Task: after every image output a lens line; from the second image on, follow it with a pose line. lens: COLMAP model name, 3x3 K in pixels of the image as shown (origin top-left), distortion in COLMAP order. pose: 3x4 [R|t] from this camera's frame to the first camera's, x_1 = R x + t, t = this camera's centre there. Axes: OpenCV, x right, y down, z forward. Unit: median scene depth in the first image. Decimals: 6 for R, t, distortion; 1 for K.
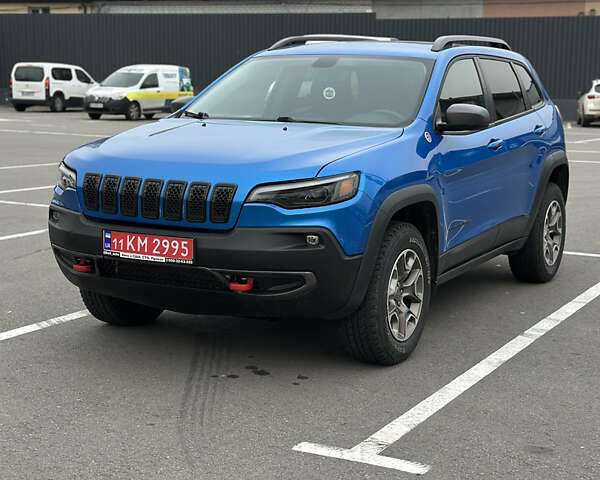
lens RADIAL K [[1210.1, 0, 300.0], [0, 1210.1, 240.0], [0, 0, 1]] dist [0.014107, 0.108149]
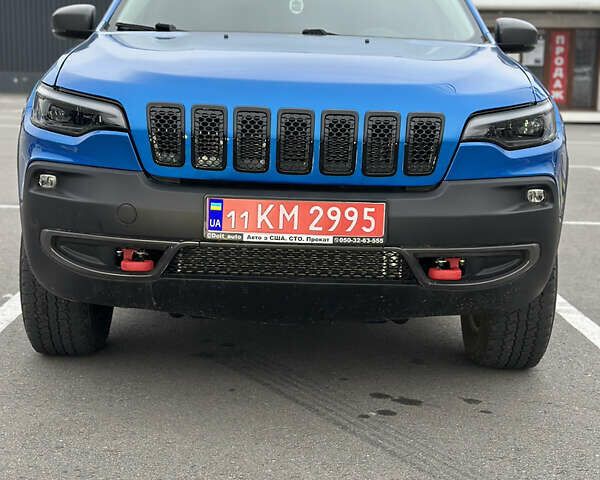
lens RADIAL K [[1153.3, 0, 300.0], [0, 1153.3, 240.0], [0, 0, 1]] dist [0.039660, 0.037861]
pose [[0.875637, -0.064659, 0.478623, -0.402400], [0.055558, 0.997904, 0.033168, -0.003845], [-0.479764, -0.002452, 0.877394, 0.492231]]
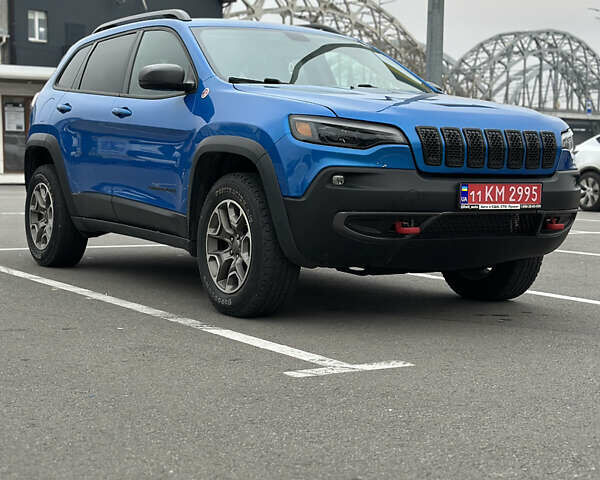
lens RADIAL K [[1153.3, 0, 300.0], [0, 1153.3, 240.0], [0, 0, 1]] dist [0.039660, 0.037861]
pose [[0.495872, -0.076307, 0.865037, -1.040334], [0.116973, 0.992923, 0.020534, 0.002687], [-0.860481, 0.091003, 0.501288, 0.668908]]
